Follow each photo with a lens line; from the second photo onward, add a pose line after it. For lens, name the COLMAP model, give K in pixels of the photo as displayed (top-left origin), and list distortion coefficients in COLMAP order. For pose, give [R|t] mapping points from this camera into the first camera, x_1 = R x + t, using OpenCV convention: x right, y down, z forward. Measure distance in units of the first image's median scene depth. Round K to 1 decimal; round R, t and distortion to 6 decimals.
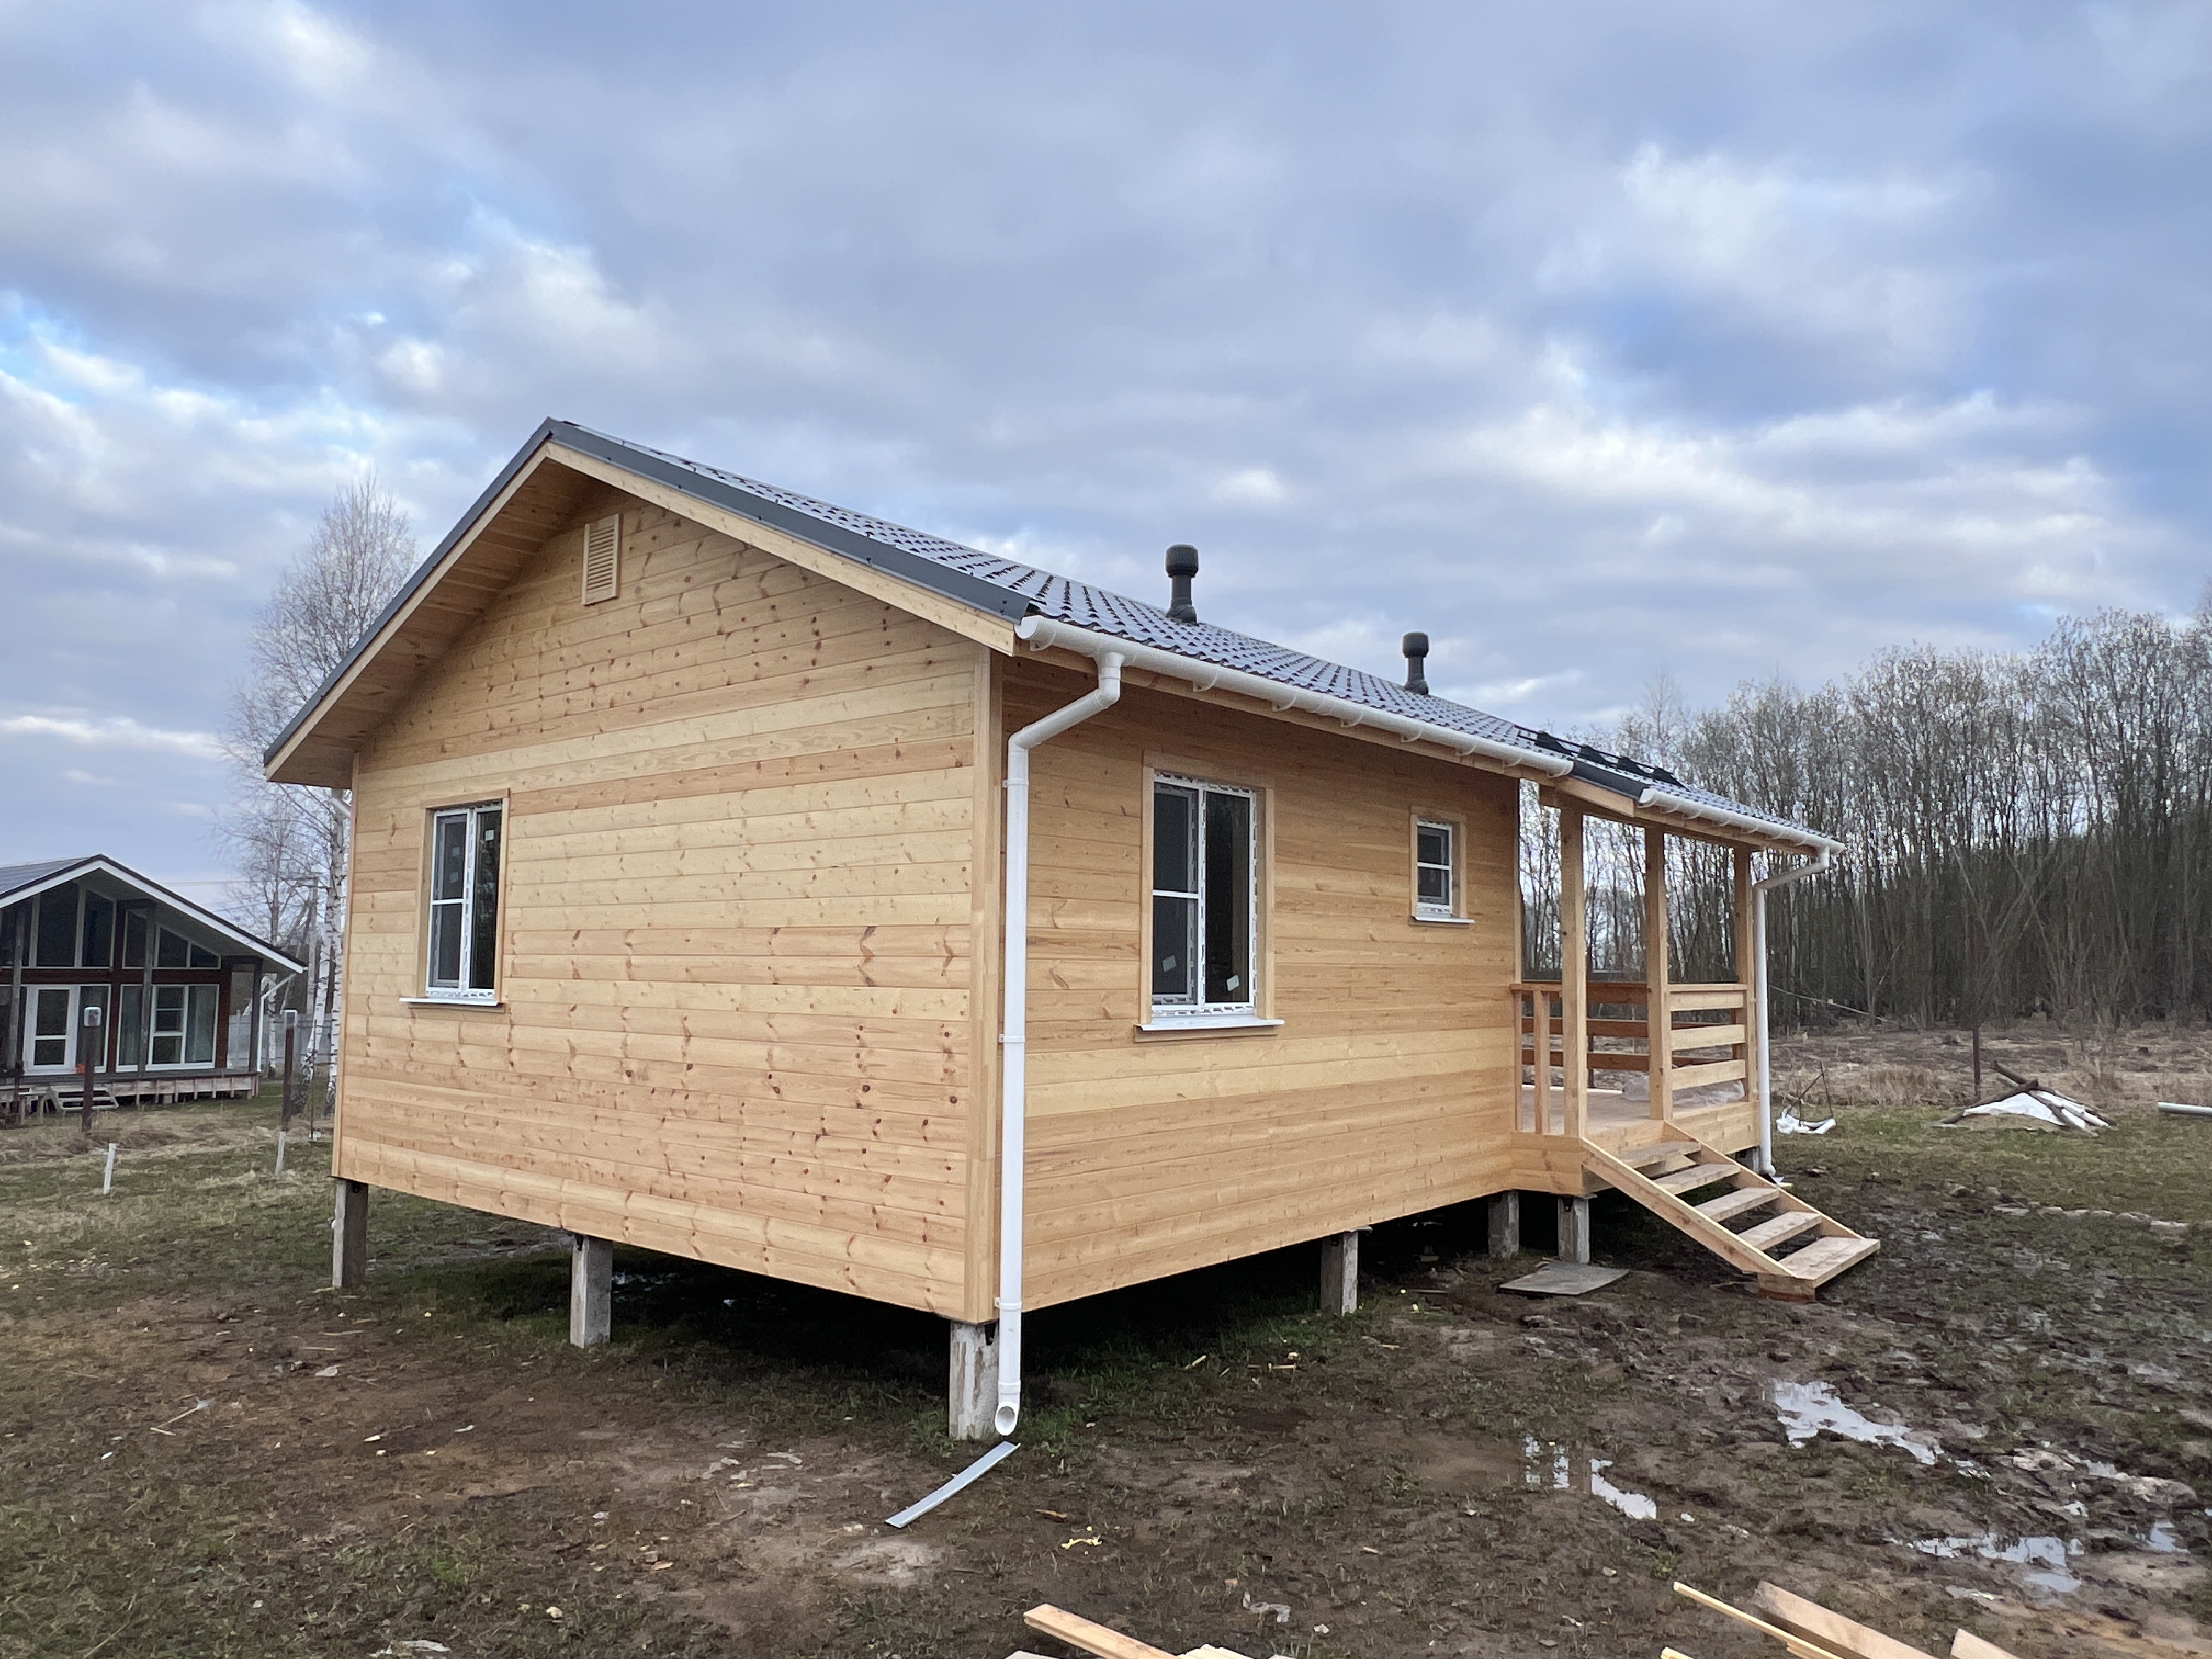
lens RADIAL K [[1476.3, 0, 1106.0], [0, 1476.3, 829.5], [0, 0, 1]] dist [-0.005465, -0.002668]
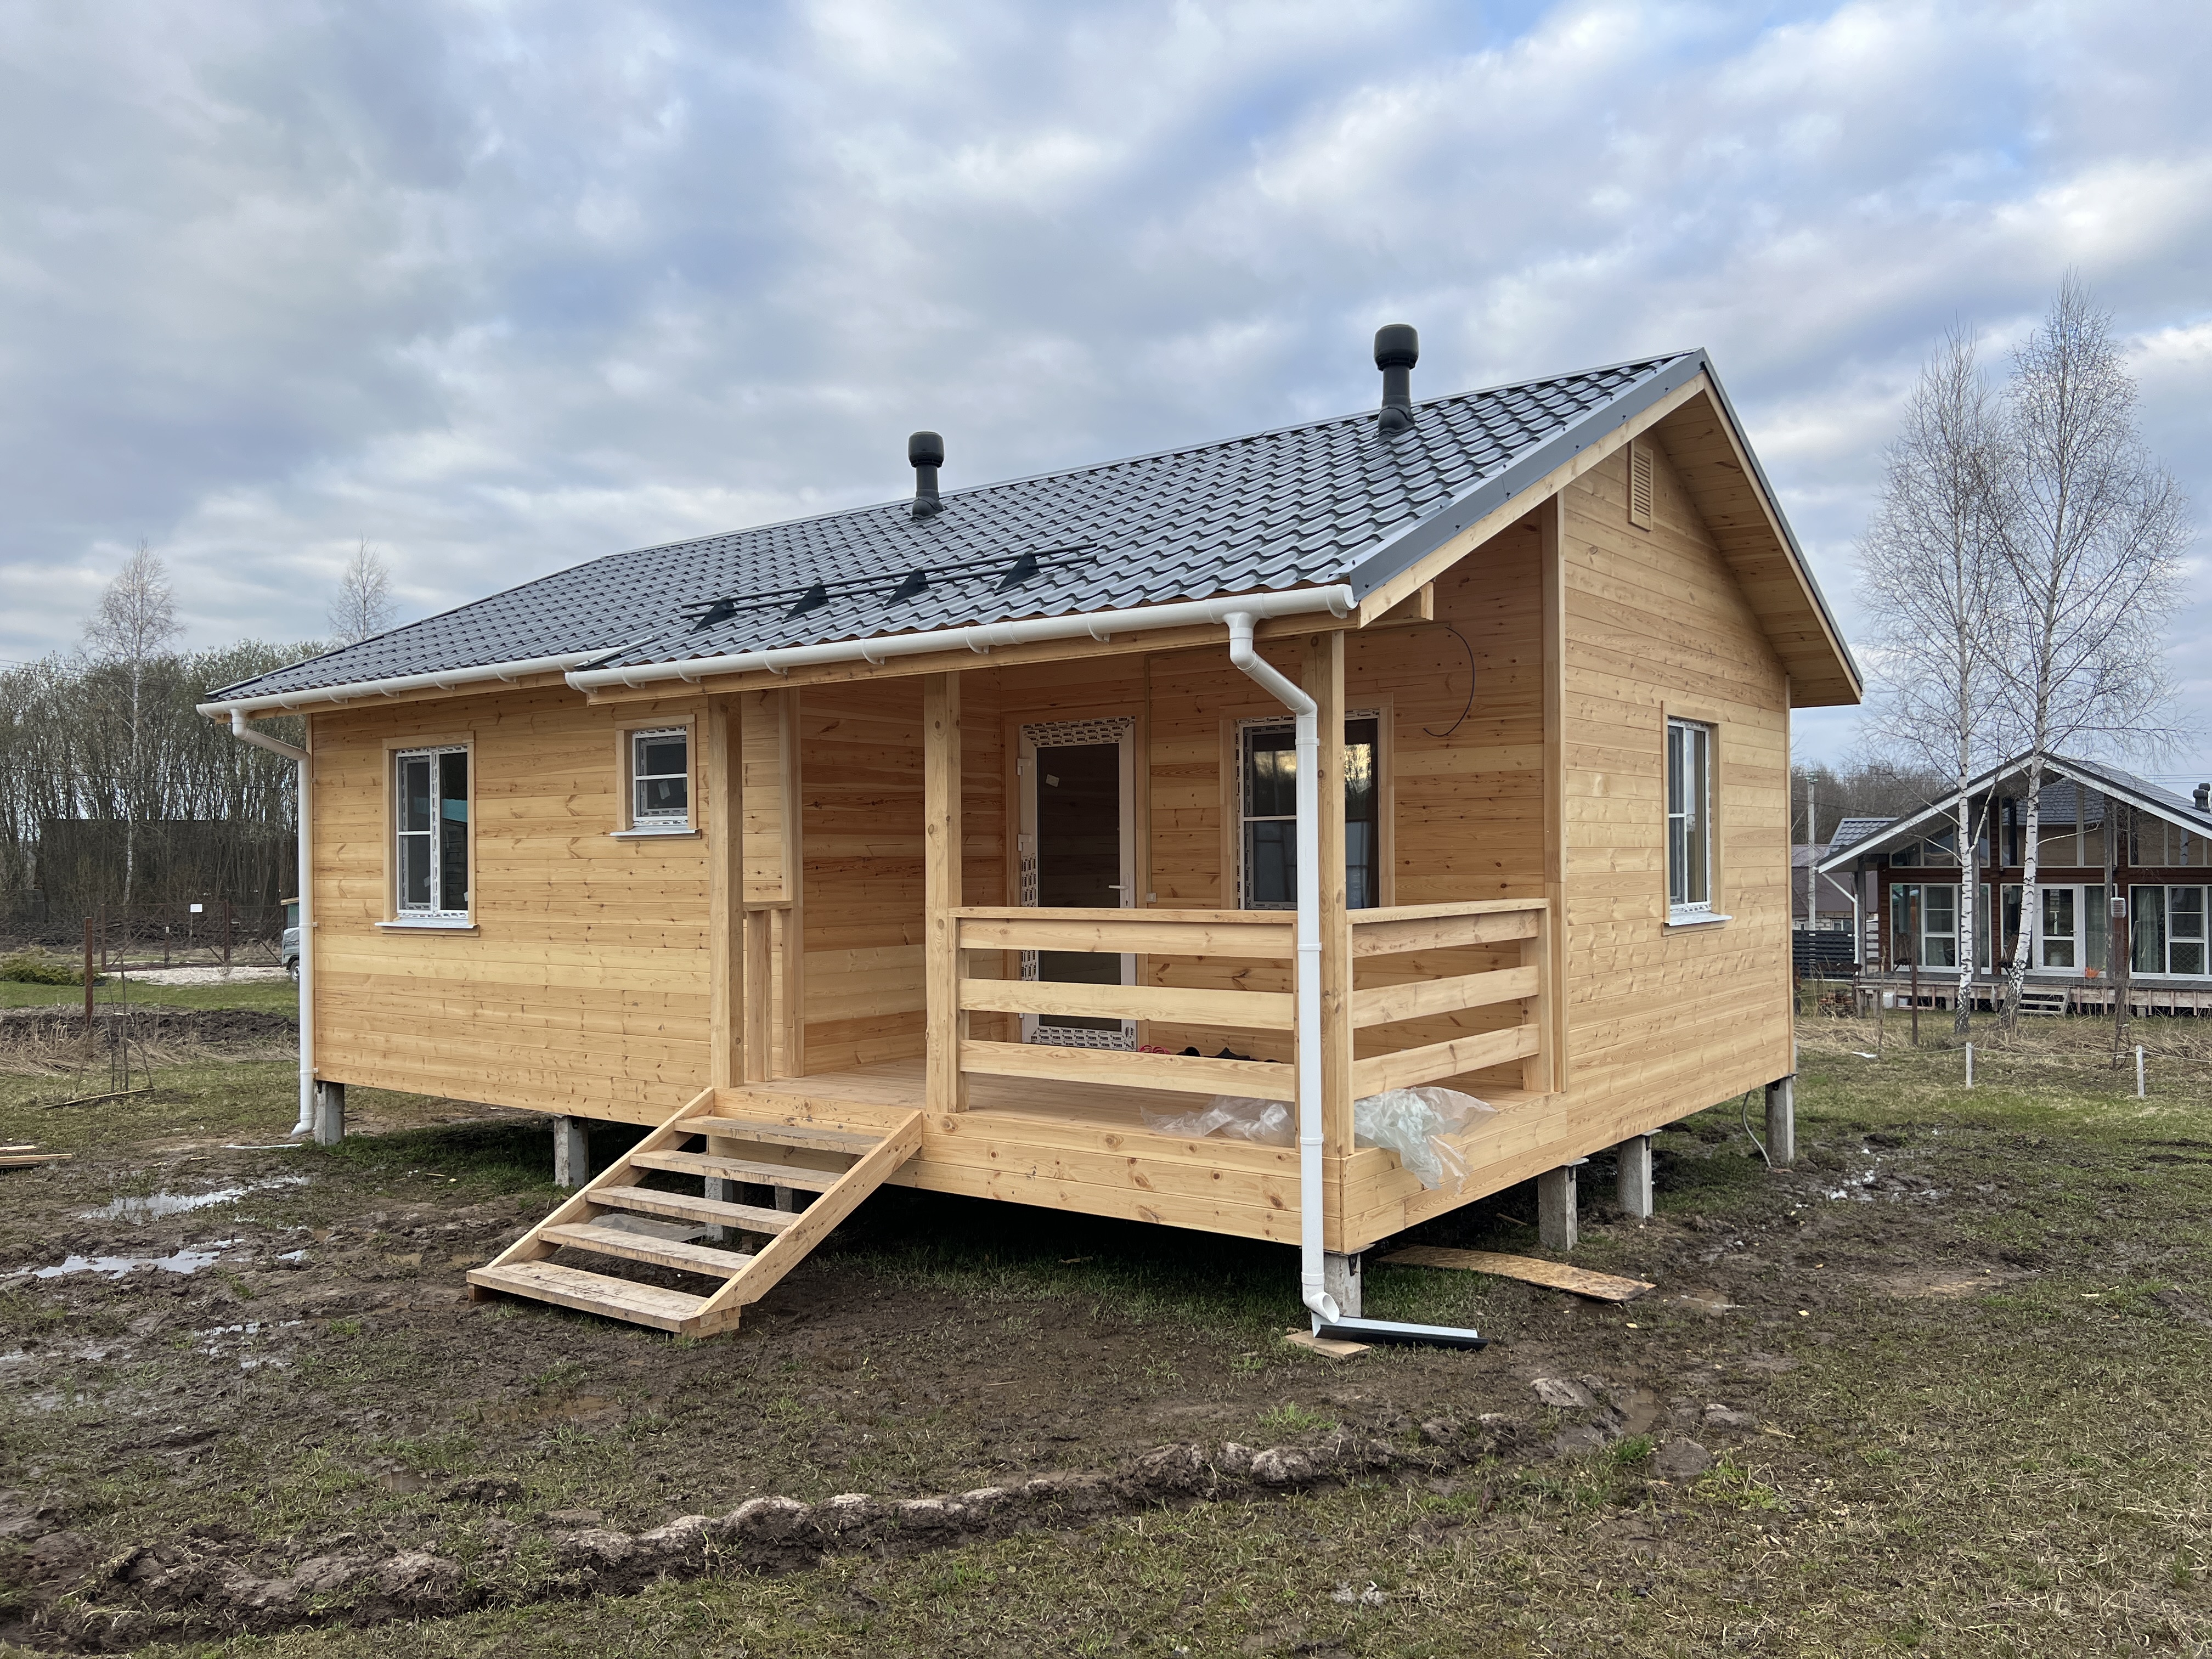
lens RADIAL K [[1661.2, 0, 1111.1], [0, 1661.2, 837.1], [0, 0, 1]] dist [0.064205, -0.075153]
pose [[0.050086, -0.021889, -0.998505, 1.535905], [0.102778, 0.994565, -0.016648, 0.130785], [0.993443, -0.101791, 0.052063, 1.437895]]
